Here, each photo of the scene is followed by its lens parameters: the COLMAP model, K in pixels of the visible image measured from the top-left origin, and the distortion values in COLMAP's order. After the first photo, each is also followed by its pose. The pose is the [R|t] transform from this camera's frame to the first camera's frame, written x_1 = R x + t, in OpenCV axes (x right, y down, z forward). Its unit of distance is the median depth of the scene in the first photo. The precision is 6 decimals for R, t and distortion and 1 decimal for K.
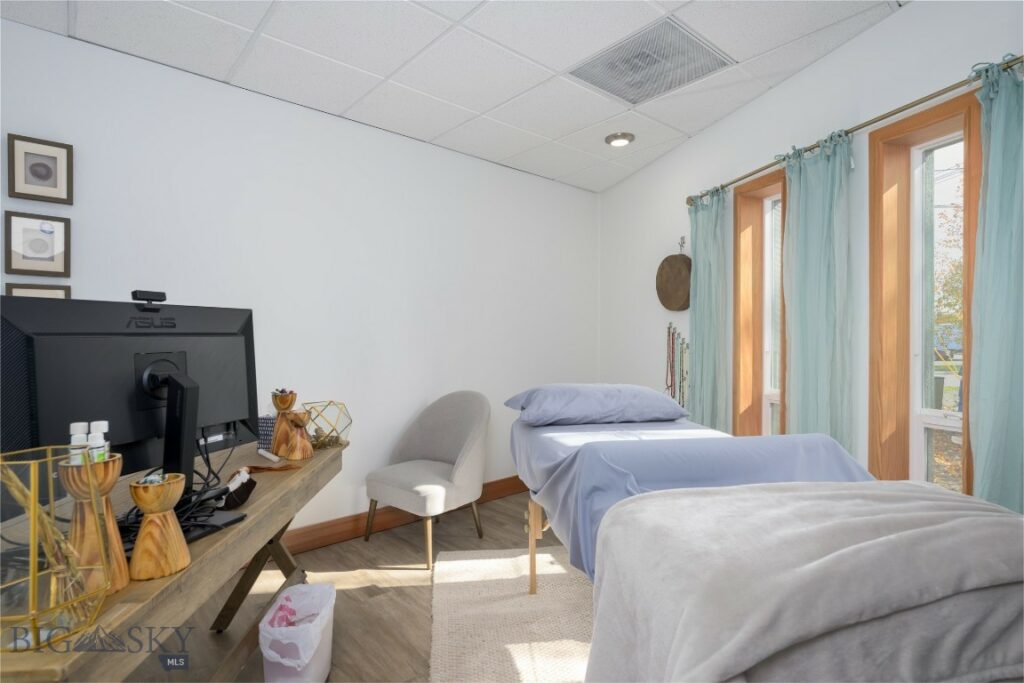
lens RADIAL K [[520.4, 0, 512.2], [0, 520.4, 337.4], [0, 0, 1]] dist [-0.002090, 0.000180]
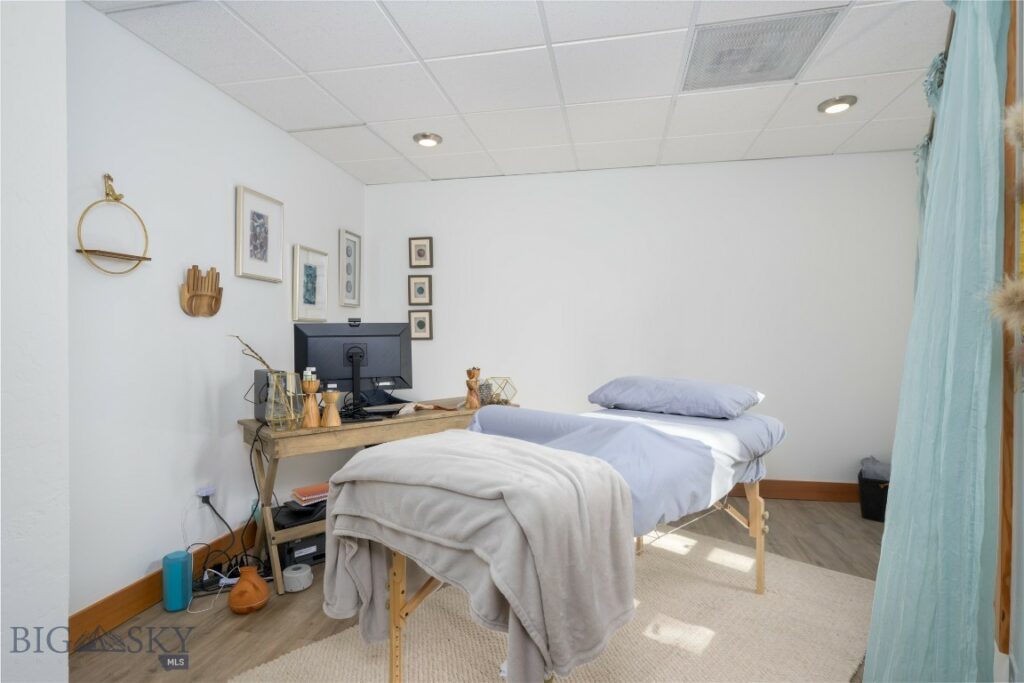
lens RADIAL K [[520.4, 0, 510.7], [0, 520.4, 346.7], [0, 0, 1]] dist [-0.002090, 0.000180]
pose [[0.601580, 0.016010, -0.798652, 0.895063], [0.003171, 0.999743, 0.022430, -0.004351], [0.798807, -0.016026, 0.601374, 0.069249]]
